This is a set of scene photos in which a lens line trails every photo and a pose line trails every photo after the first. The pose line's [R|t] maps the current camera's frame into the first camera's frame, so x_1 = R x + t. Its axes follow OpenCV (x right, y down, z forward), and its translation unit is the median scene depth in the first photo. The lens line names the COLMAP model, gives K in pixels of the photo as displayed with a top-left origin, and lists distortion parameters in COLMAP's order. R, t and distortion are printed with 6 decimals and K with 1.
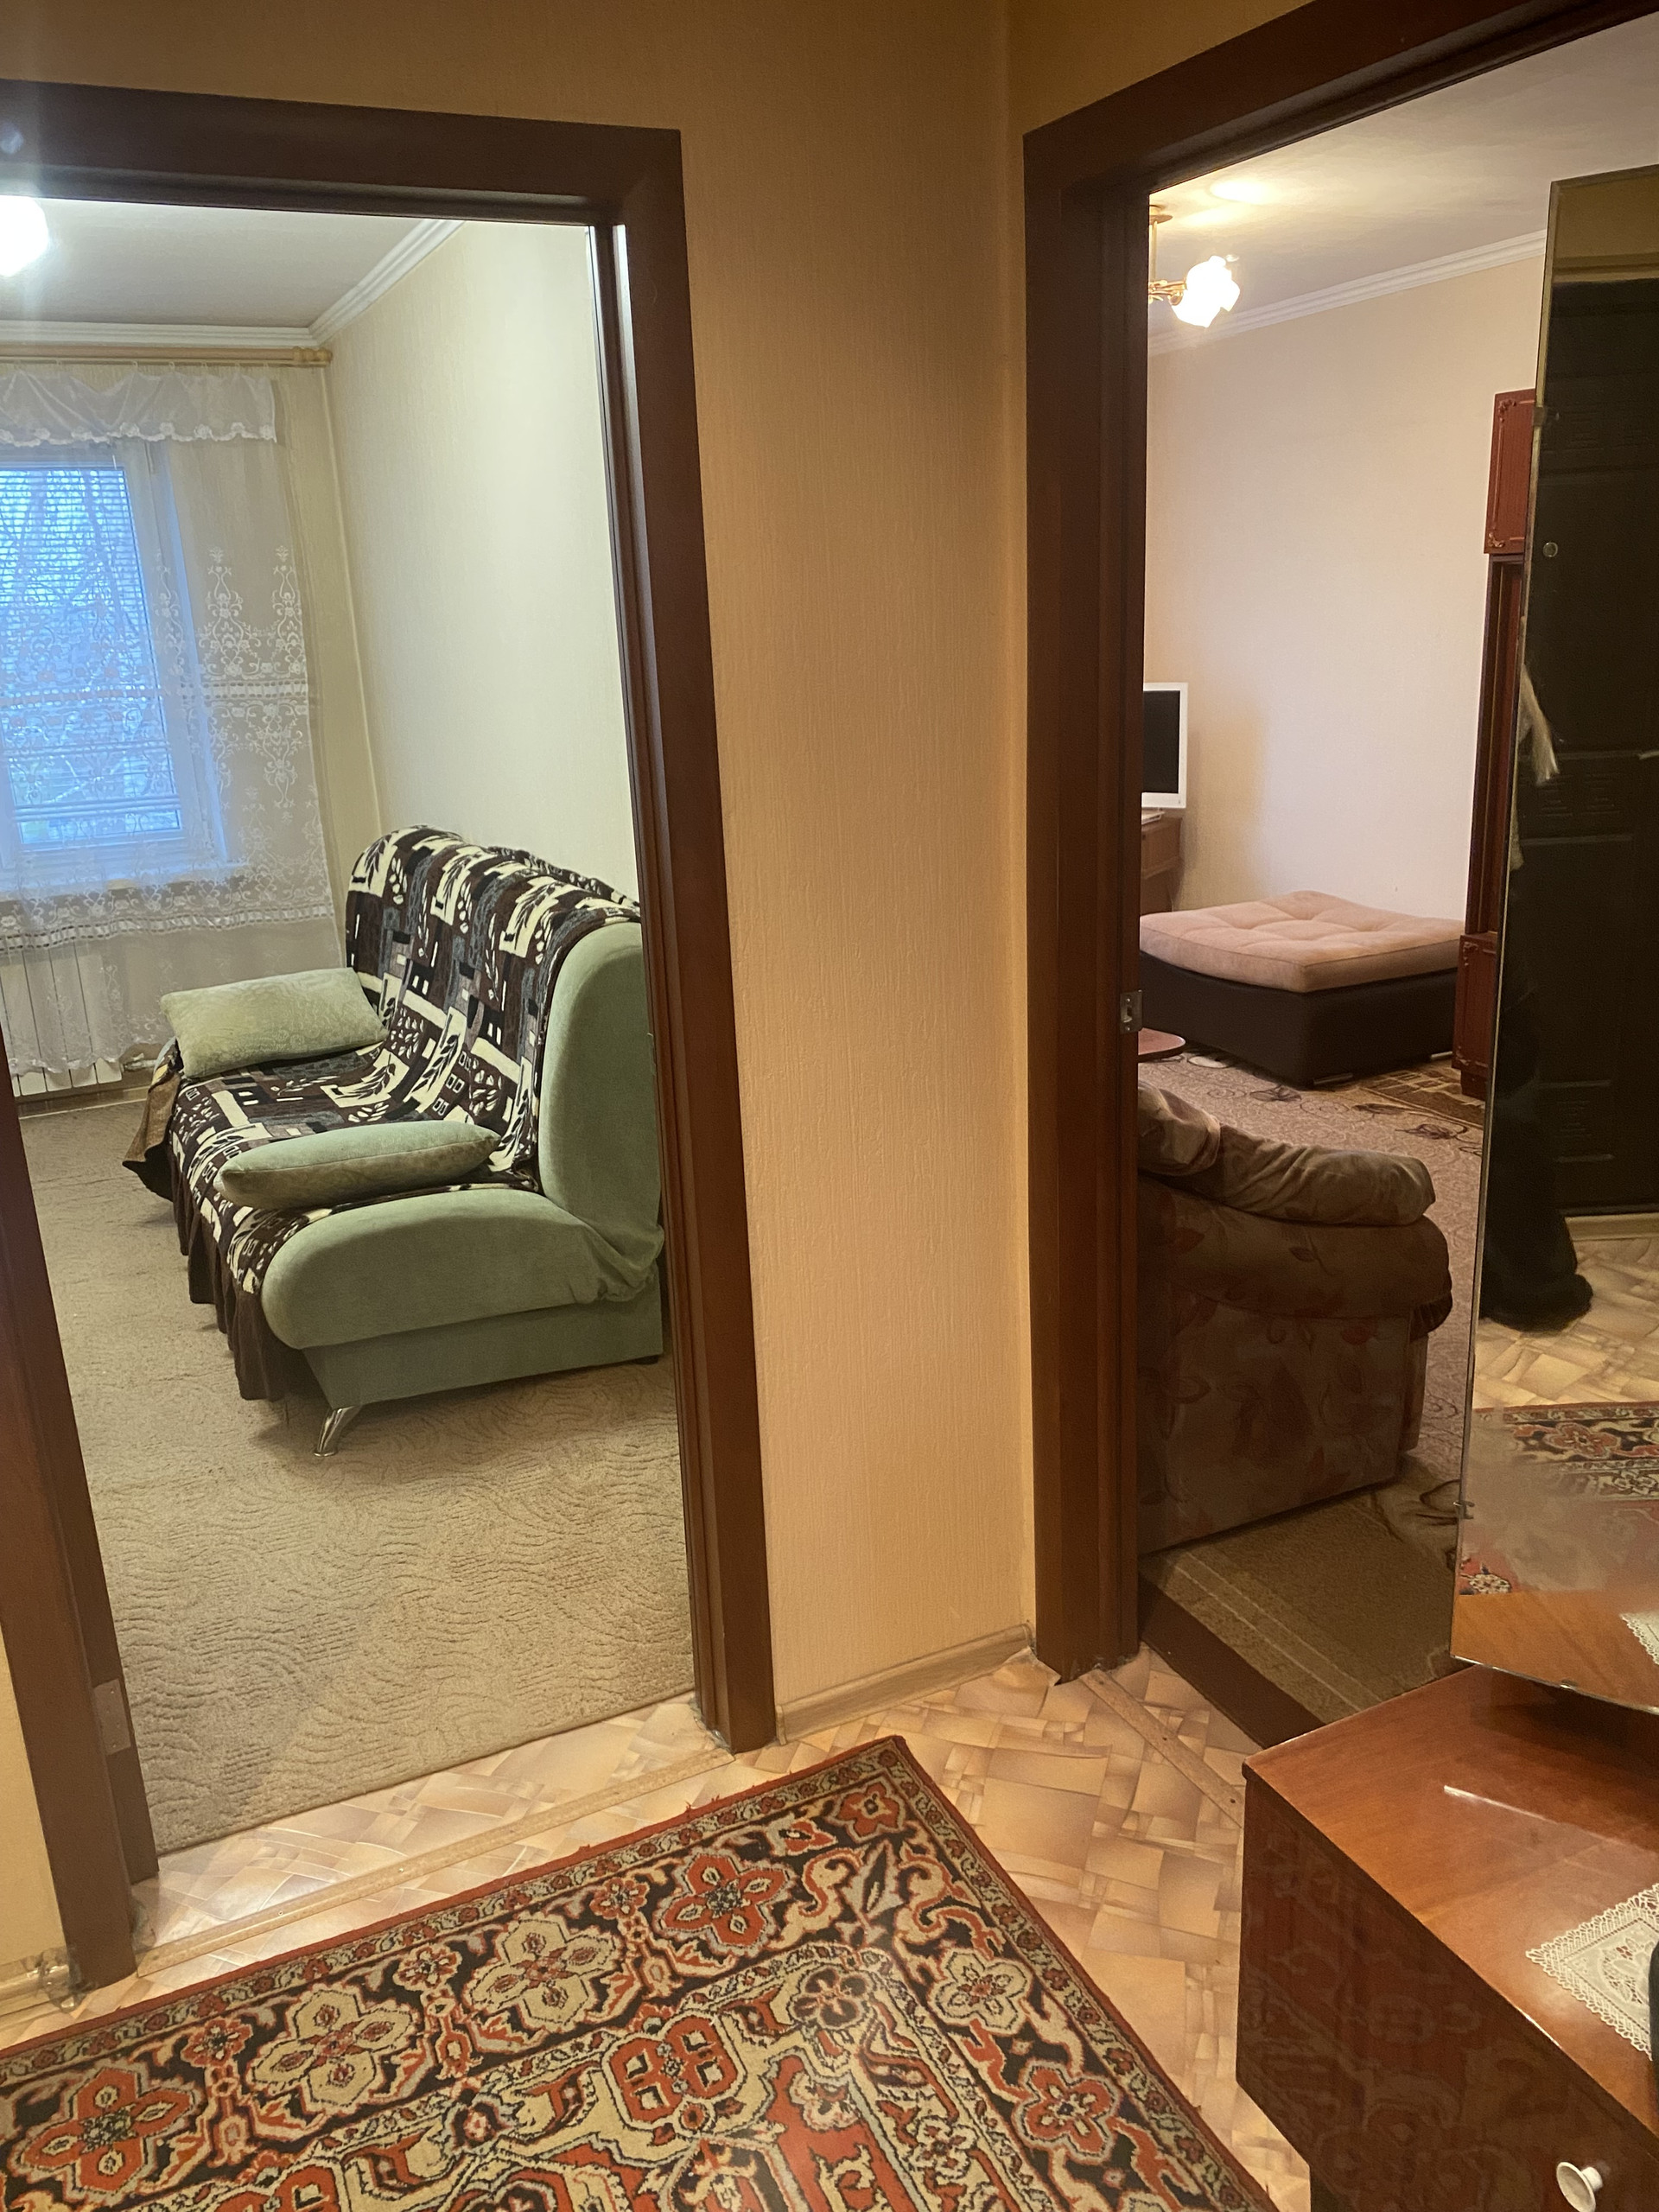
lens RADIAL K [[1685.1, 0, 830.0], [0, 1685.1, 1059.4], [0, 0, 1]] dist [0.040710, -0.044763]
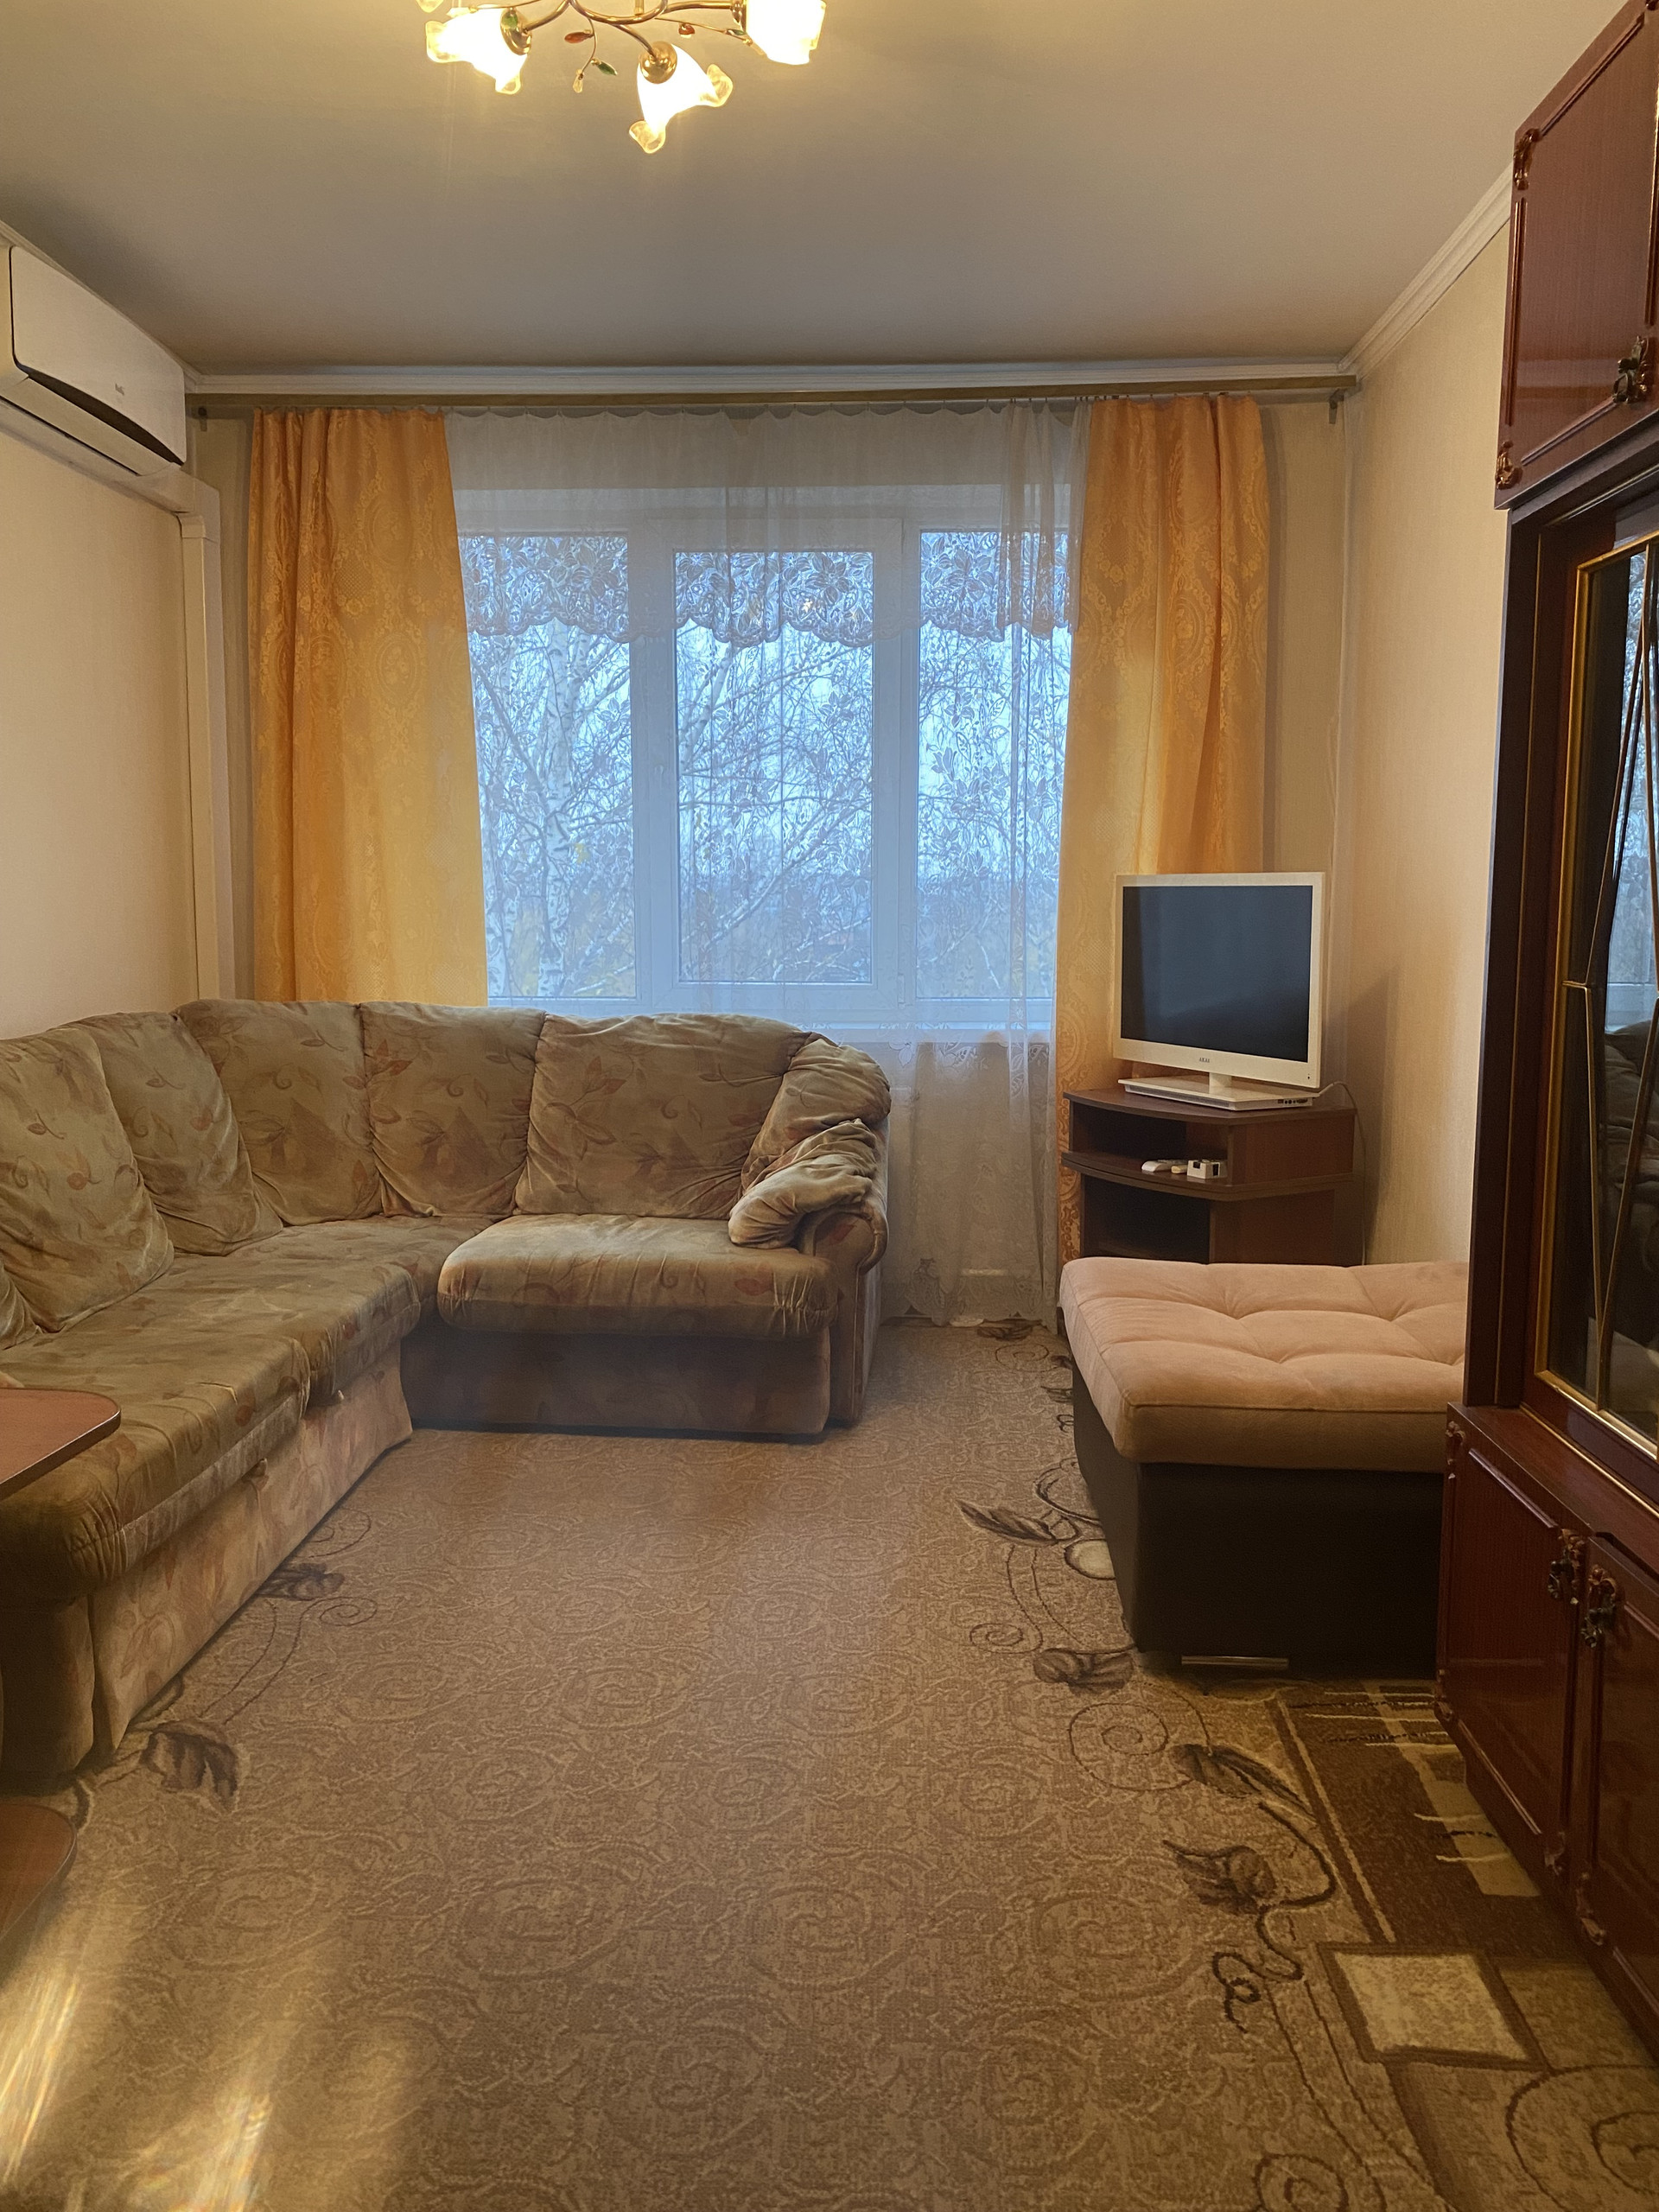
lens RADIAL K [[1685.1, 0, 818.1], [0, 1685.1, 1107.4], [0, 0, 1]] dist [0.040710, -0.044763]
pose [[0.878933, 0.099014, -0.466554, 0.404156], [-0.159146, 0.983035, -0.091189, -0.078468], [0.449610, 0.154399, 0.879779, 0.522370]]
